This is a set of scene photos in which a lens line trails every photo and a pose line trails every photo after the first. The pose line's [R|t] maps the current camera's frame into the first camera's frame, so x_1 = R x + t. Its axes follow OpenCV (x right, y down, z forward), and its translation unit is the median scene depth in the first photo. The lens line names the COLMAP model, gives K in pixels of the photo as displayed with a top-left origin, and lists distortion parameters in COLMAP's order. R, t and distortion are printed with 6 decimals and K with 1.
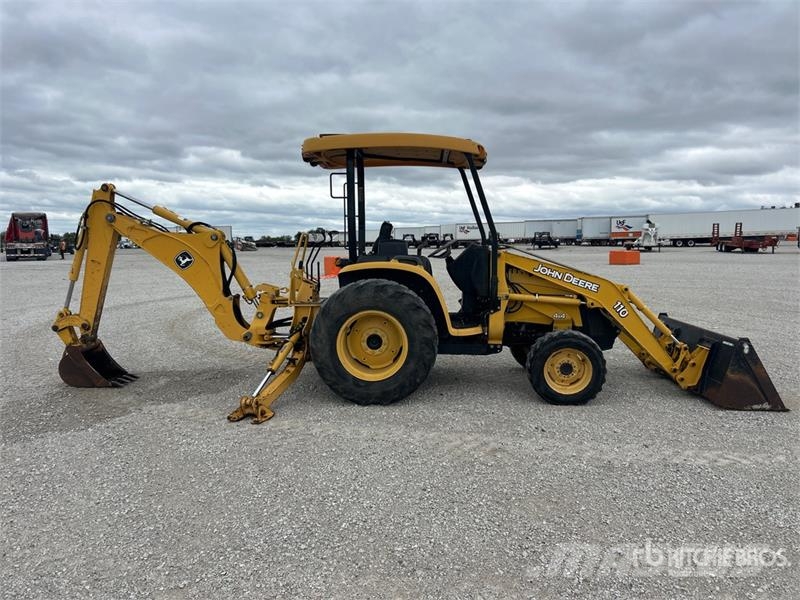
lens RADIAL K [[587.3, 0, 401.0], [0, 587.3, 326.7], [0, 0, 1]] dist [0.022633, 0.000852]
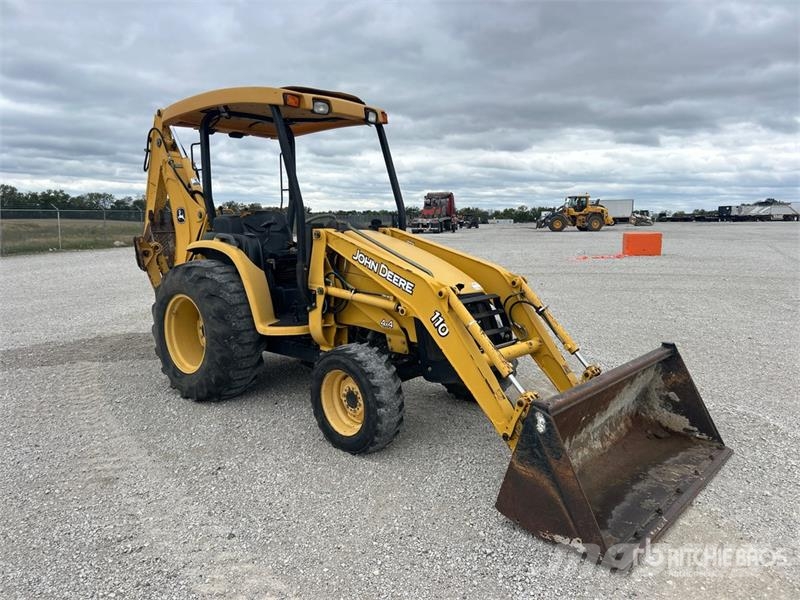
lens RADIAL K [[594.3, 0, 389.2], [0, 594.3, 301.0], [0, 0, 1]] dist [0.007896, 0.000019]
pose [[0.782082, 0.085889, -0.617229, 0.718477], [-0.086962, 0.995807, 0.028381, -0.067026], [0.617079, 0.031479, 0.786272, 0.452670]]
